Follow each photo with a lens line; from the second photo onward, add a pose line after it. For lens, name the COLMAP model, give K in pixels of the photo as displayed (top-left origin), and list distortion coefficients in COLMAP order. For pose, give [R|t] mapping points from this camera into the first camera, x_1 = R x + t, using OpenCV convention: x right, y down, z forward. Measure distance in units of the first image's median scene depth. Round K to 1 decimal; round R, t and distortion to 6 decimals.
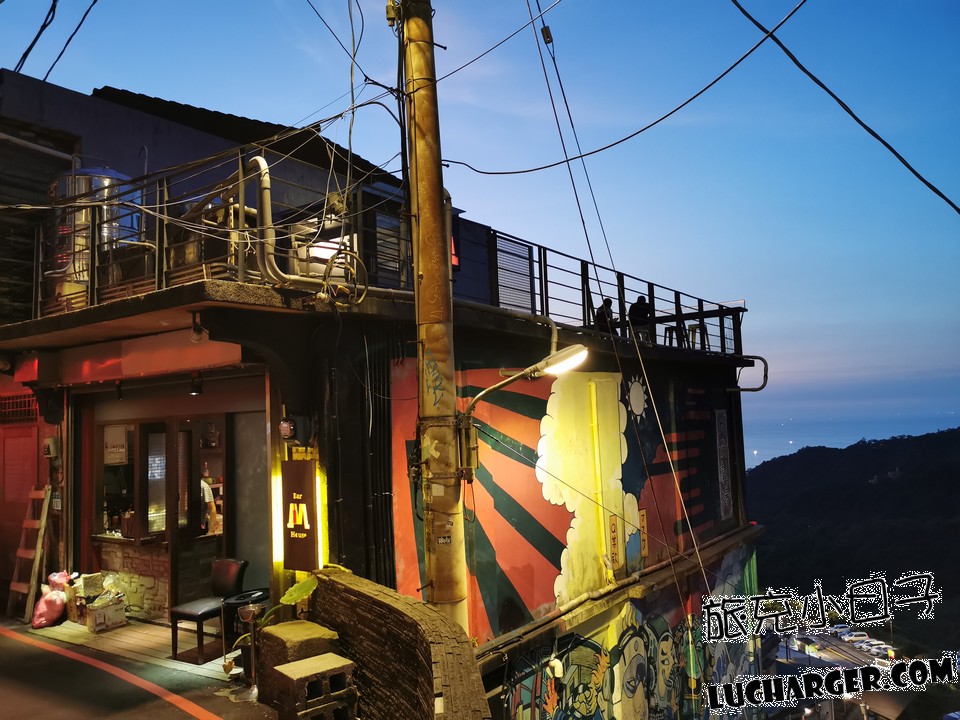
lens RADIAL K [[740.1, 0, 463.0], [0, 740.1, 354.9], [0, 0, 1]] dist [0.048064, -0.055822]
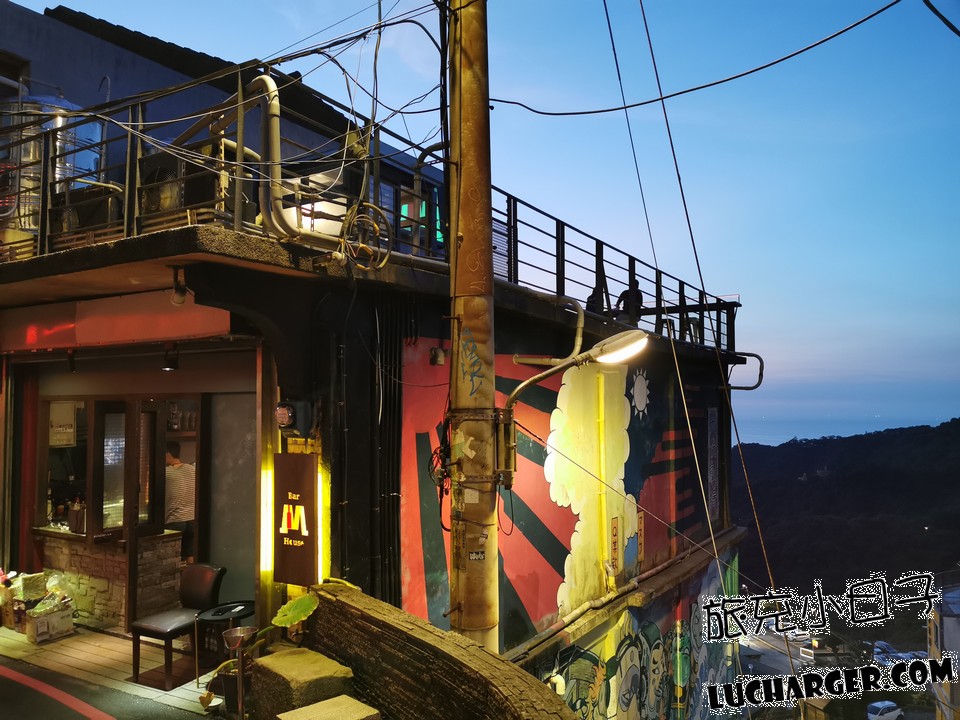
lens RADIAL K [[740.1, 0, 467.3], [0, 740.1, 371.9], [0, 0, 1]] dist [0.048064, -0.055822]
pose [[0.996539, 0.040611, 0.072530, -0.070689], [-0.043526, 0.998288, 0.039072, 0.006830], [-0.070819, -0.042094, 0.996601, 0.118109]]
